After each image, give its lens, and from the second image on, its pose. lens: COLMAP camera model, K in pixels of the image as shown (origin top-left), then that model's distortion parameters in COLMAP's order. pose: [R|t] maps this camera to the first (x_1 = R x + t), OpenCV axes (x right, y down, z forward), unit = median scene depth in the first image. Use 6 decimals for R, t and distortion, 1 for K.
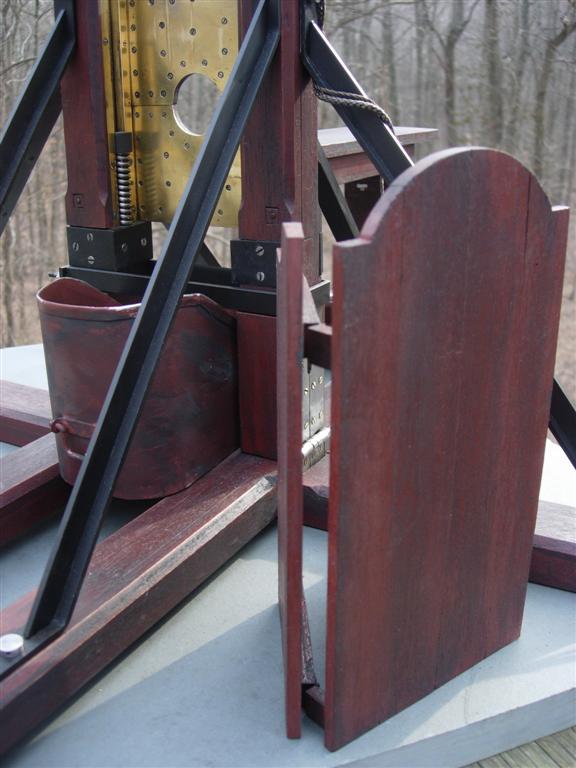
lens RADIAL K [[832.1, 0, 288.0], [0, 832.1, 384.0], [0, 0, 1]] dist [-0.189176, 0.041671]
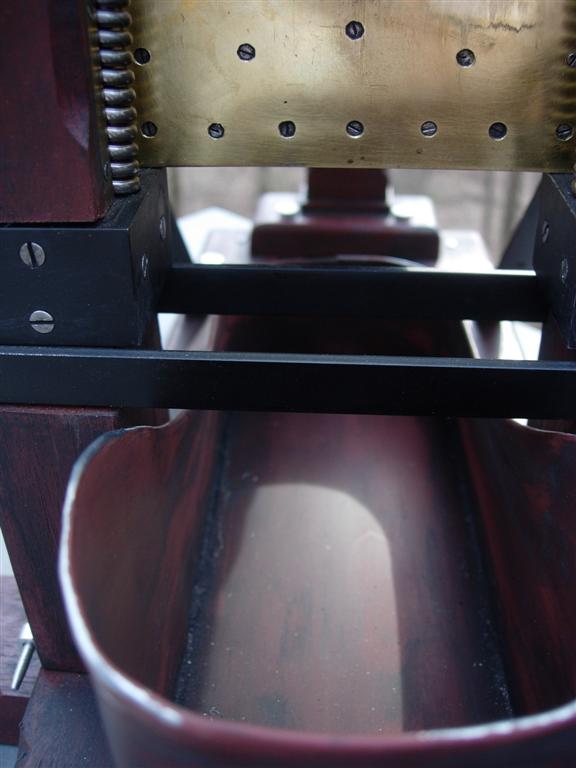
lens RADIAL K [[832.1, 0, 288.0], [0, 832.1, 384.0], [0, 0, 1]] dist [-0.189176, 0.041671]
pose [[0.913457, -0.219086, 0.342925, -0.268815], [0.145605, 0.962876, 0.227307, -0.187310], [-0.379994, -0.157704, 0.911446, 0.677911]]
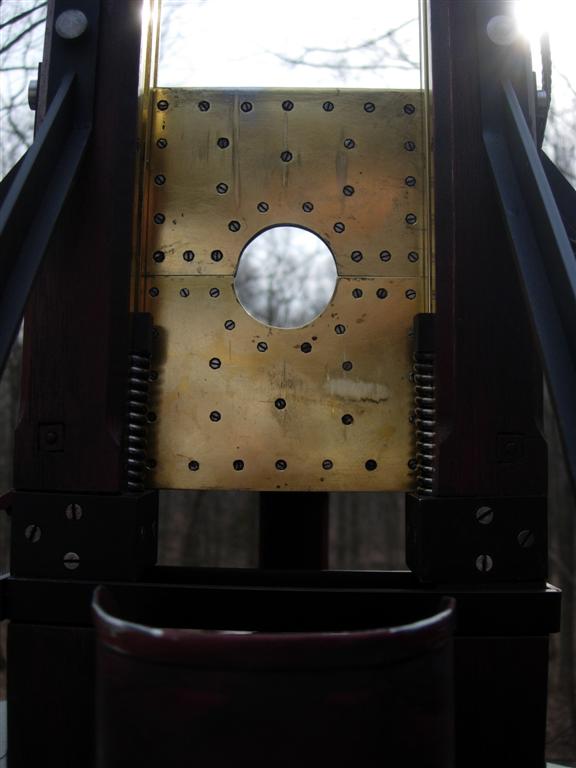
lens RADIAL K [[832.1, 0, 288.0], [0, 832.1, 384.0], [0, 0, 1]] dist [-0.189176, 0.041671]
pose [[0.898059, 0.056159, 0.436276, -0.342048], [0.136466, 0.907309, -0.397703, -0.039225], [-0.418172, 0.416697, 0.807153, 0.526513]]
